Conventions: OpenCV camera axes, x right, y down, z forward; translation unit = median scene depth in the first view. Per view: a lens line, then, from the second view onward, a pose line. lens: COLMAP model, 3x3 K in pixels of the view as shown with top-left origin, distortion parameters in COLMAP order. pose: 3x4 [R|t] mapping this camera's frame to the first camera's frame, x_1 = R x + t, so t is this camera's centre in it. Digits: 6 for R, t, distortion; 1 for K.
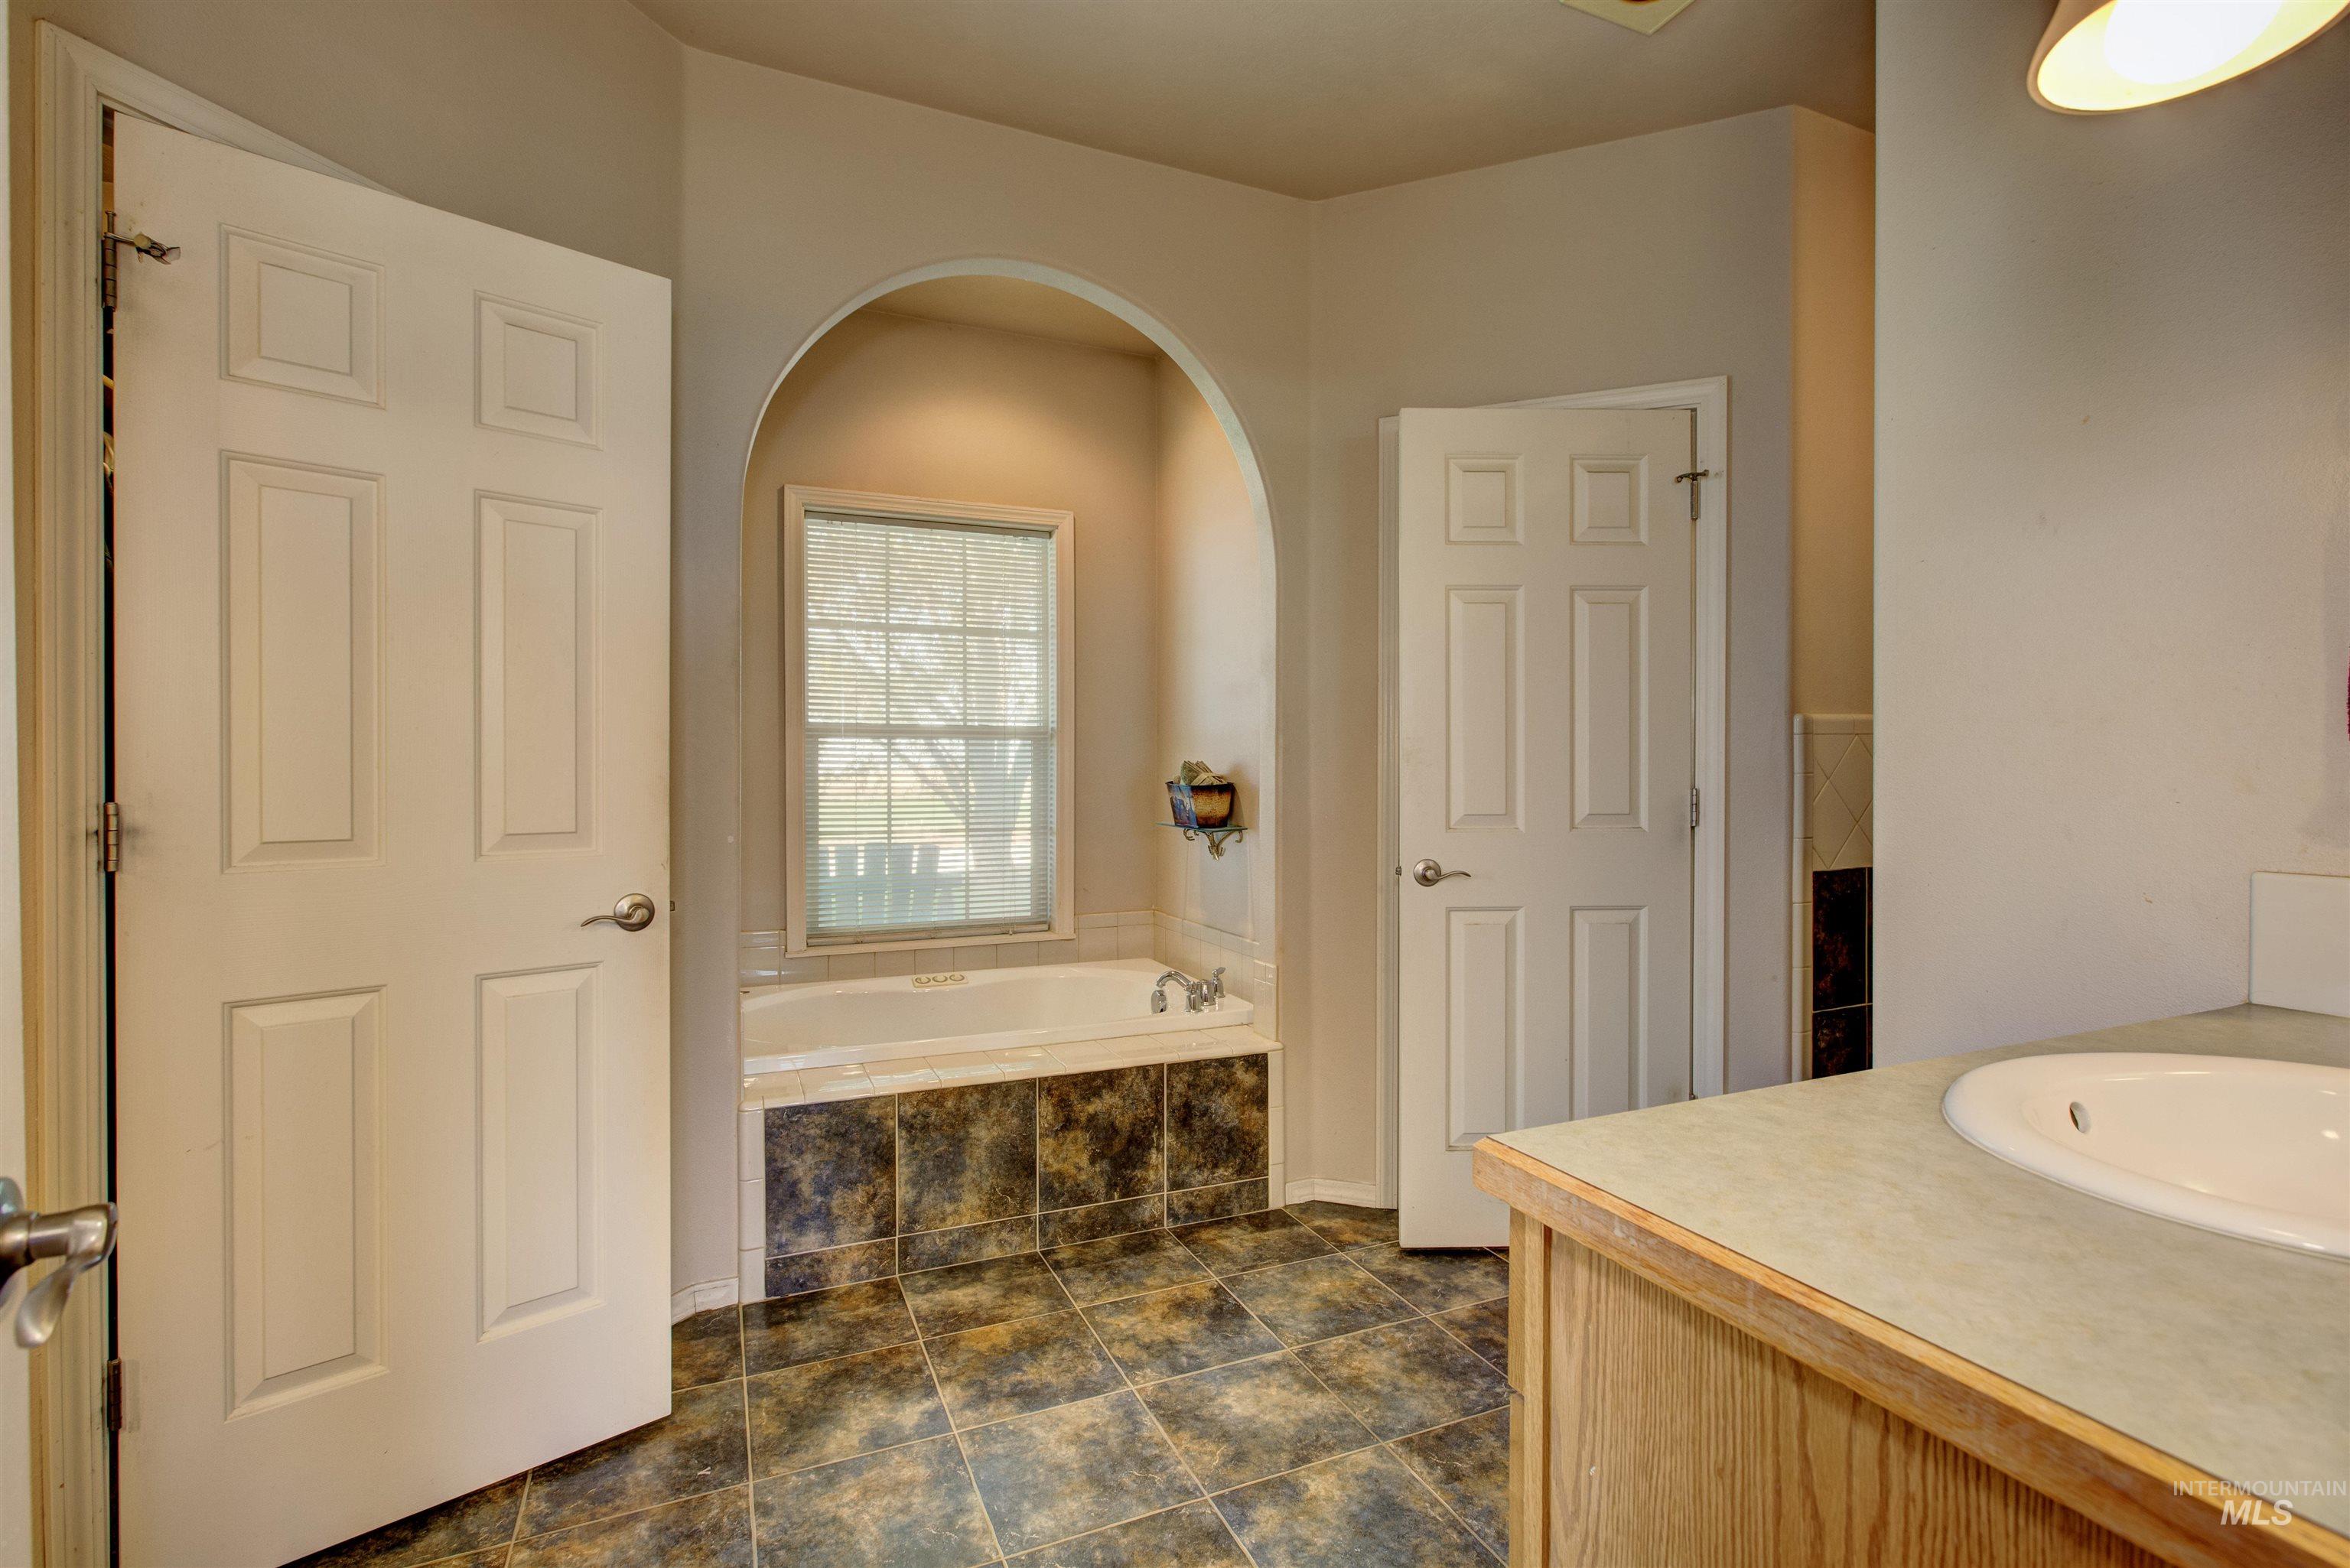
lens RADIAL K [[1075.4, 0, 1176.3], [0, 1075.4, 781.9], [0, 0, 1]] dist [0.001347, 0.000197]
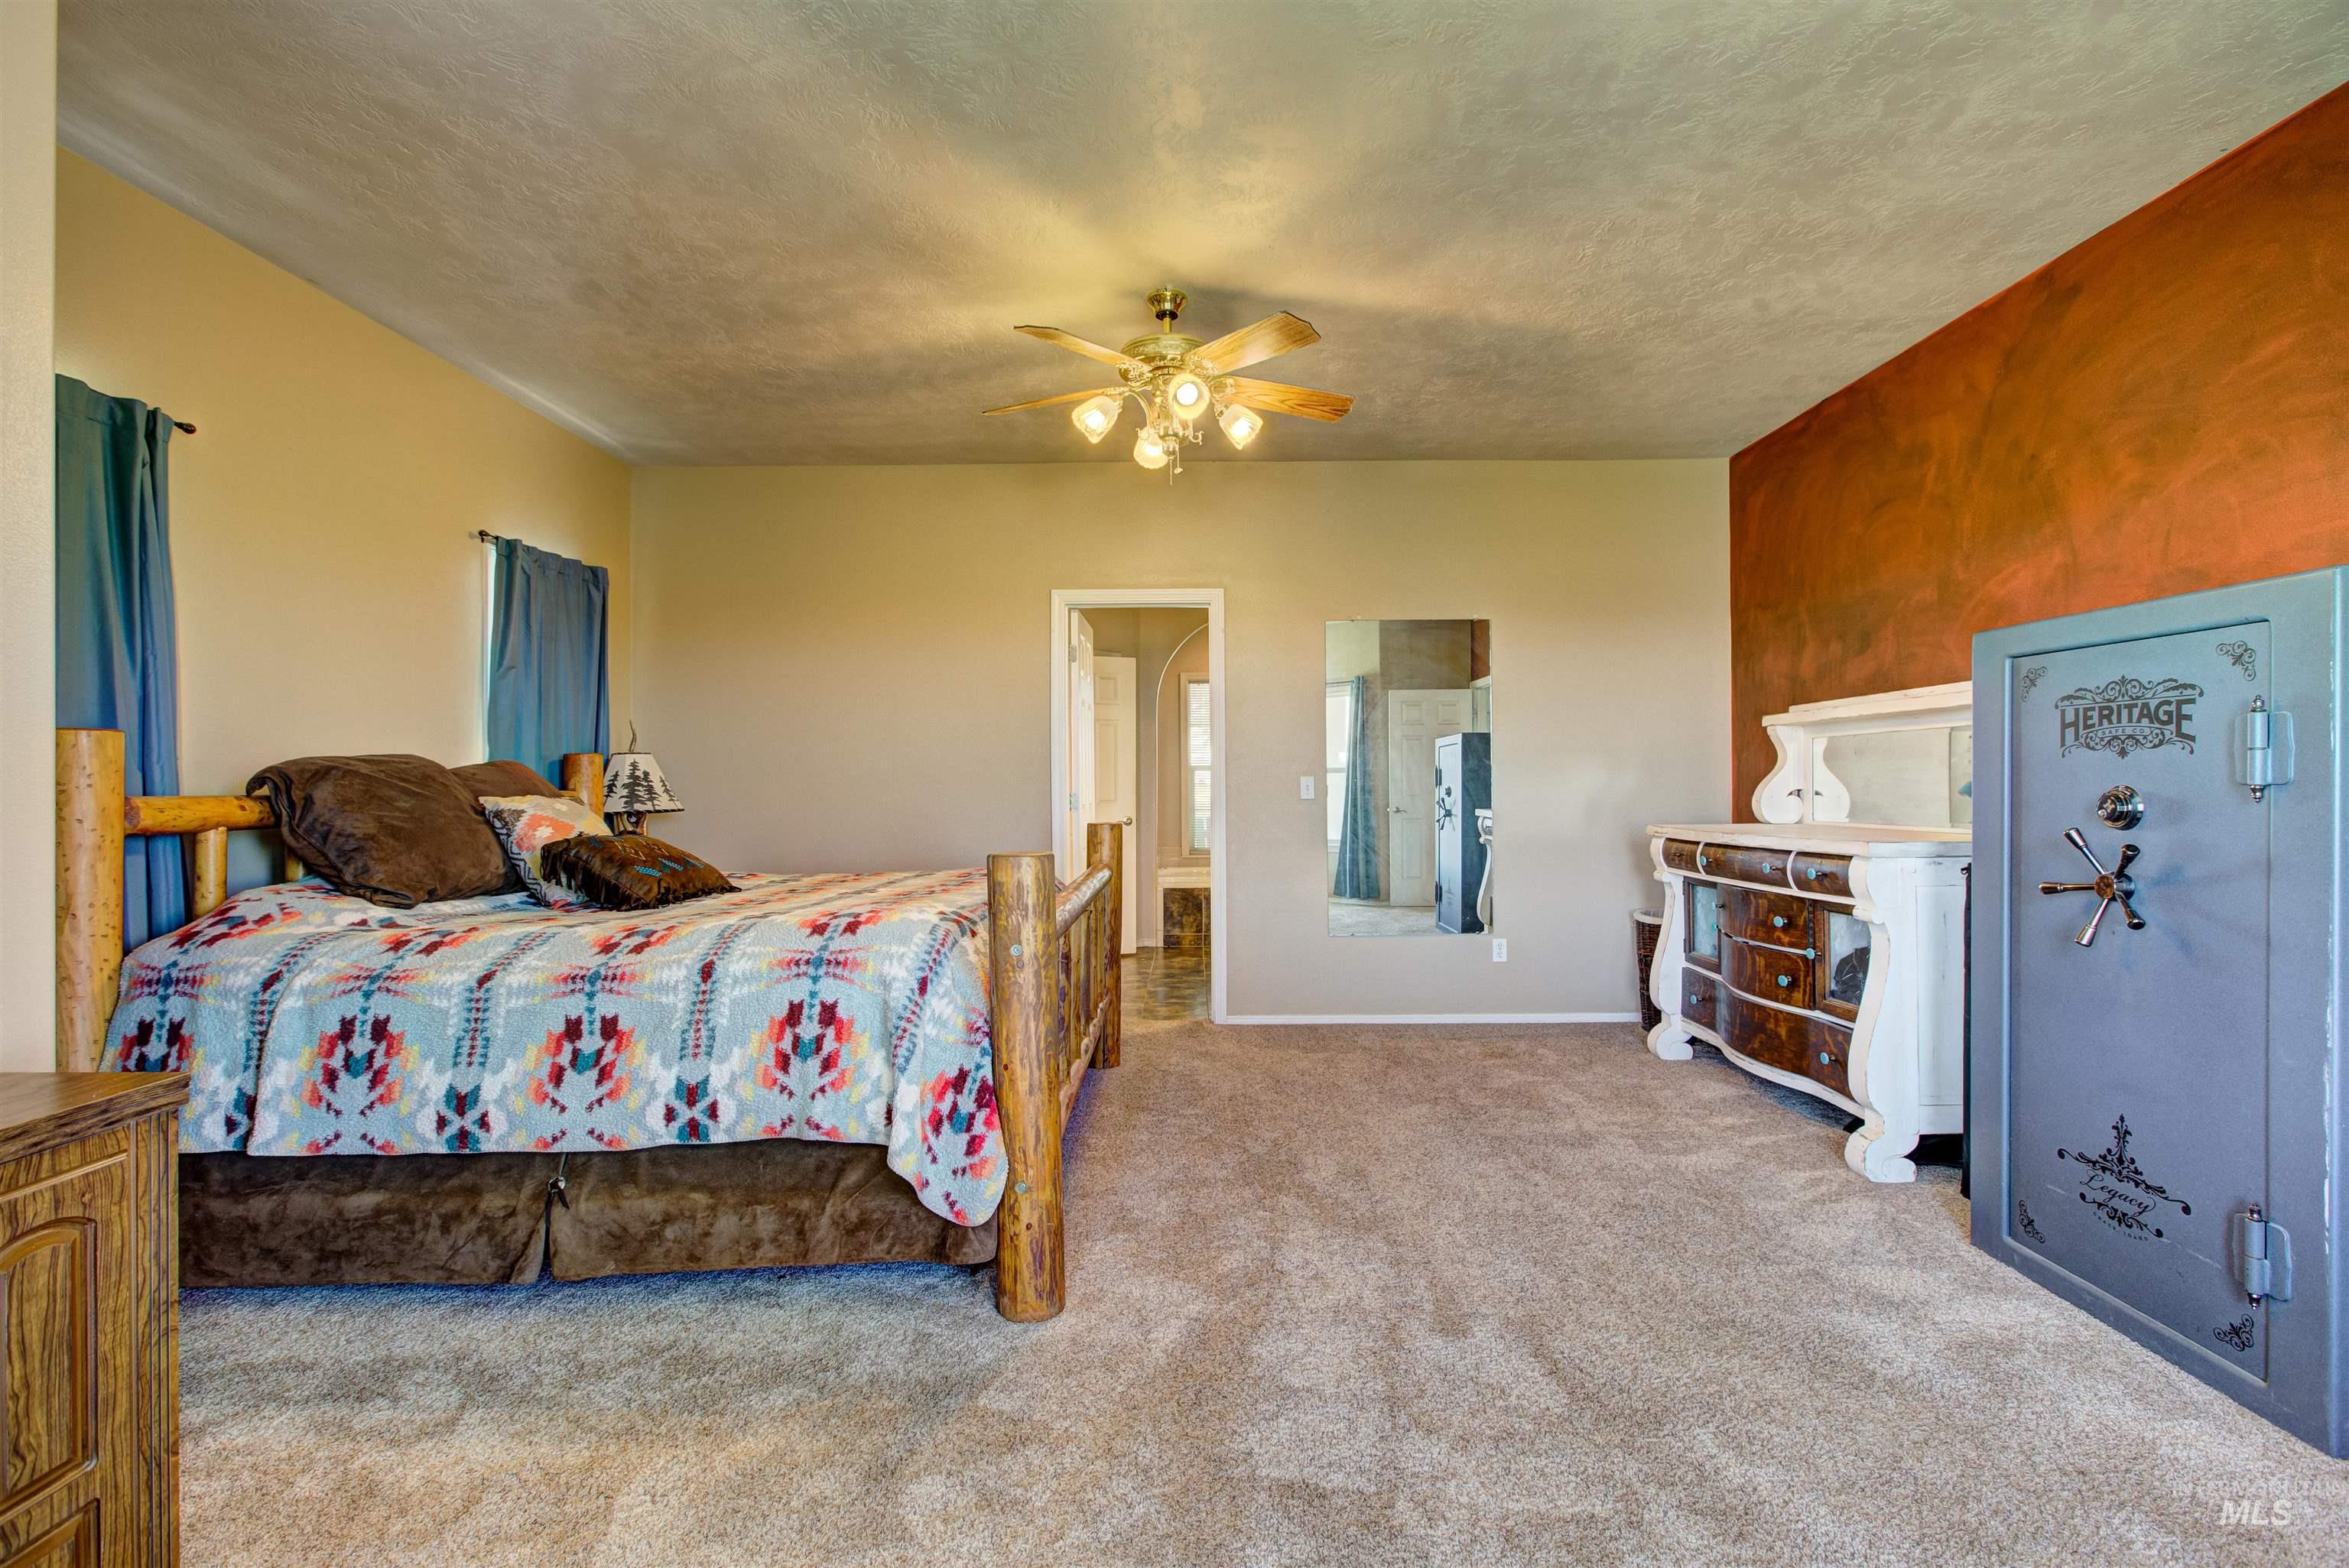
lens RADIAL K [[1074.9, 0, 1175.7], [0, 1074.9, 788.4], [0, 0, 1]] dist [0.001347, 0.000197]
pose [[0.916564, -0.000459, -0.399888, 0.922324], [-0.000845, 0.999995, -0.003084, 0.016054], [0.399888, 0.003165, 0.916559, -1.902105]]
